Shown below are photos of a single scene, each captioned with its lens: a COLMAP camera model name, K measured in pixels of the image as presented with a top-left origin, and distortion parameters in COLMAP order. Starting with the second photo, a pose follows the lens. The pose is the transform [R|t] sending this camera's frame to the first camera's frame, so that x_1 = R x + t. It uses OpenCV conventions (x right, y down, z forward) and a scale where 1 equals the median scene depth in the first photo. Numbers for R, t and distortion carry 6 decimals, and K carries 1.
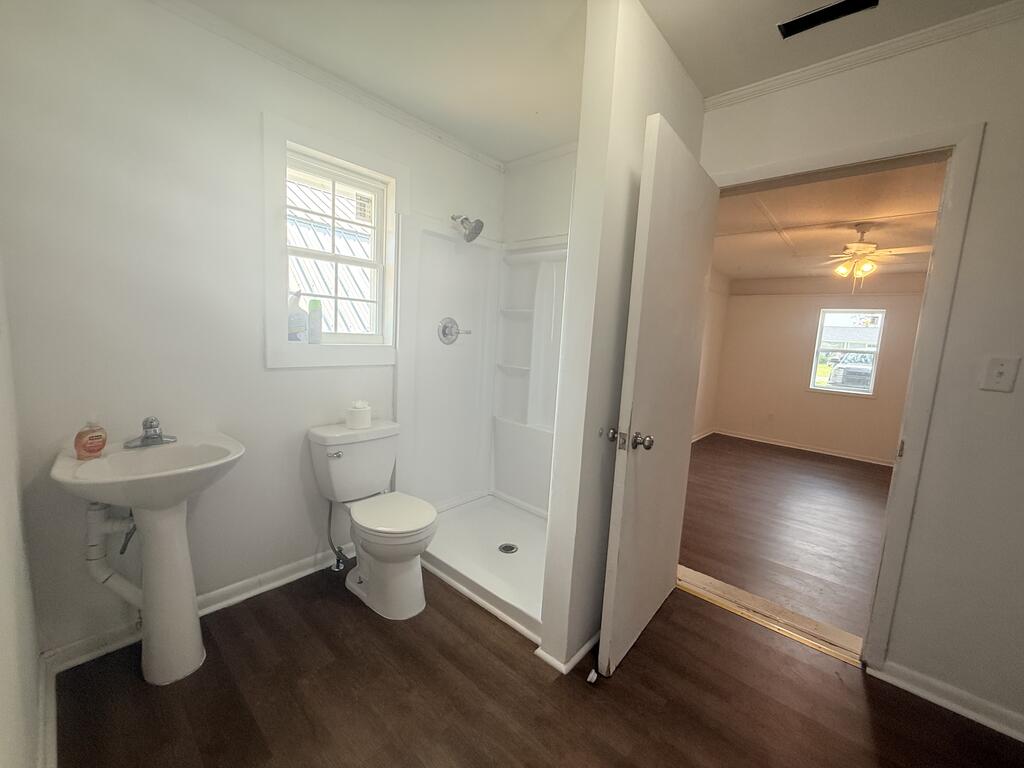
lens RADIAL K [[411.6, 0, 505.7], [0, 411.6, 384.3], [0, 0, 1]] dist [-0.001338, -0.000048]
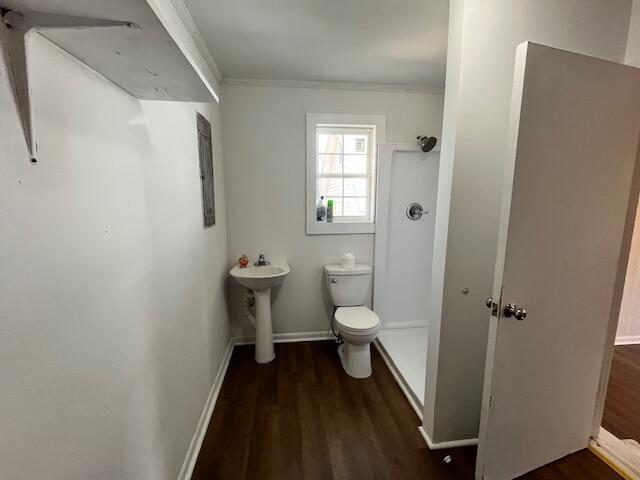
lens RADIAL K [[281.0, 0, 320.0], [0, 281.0, 240.0], [0, 0, 1]] dist [0.002483, 0.000325]
pose [[0.751163, 0.041667, -0.658800, 0.396079], [-0.040466, 0.999036, 0.017046, -0.036838], [0.658875, 0.013854, 0.752125, -0.026253]]
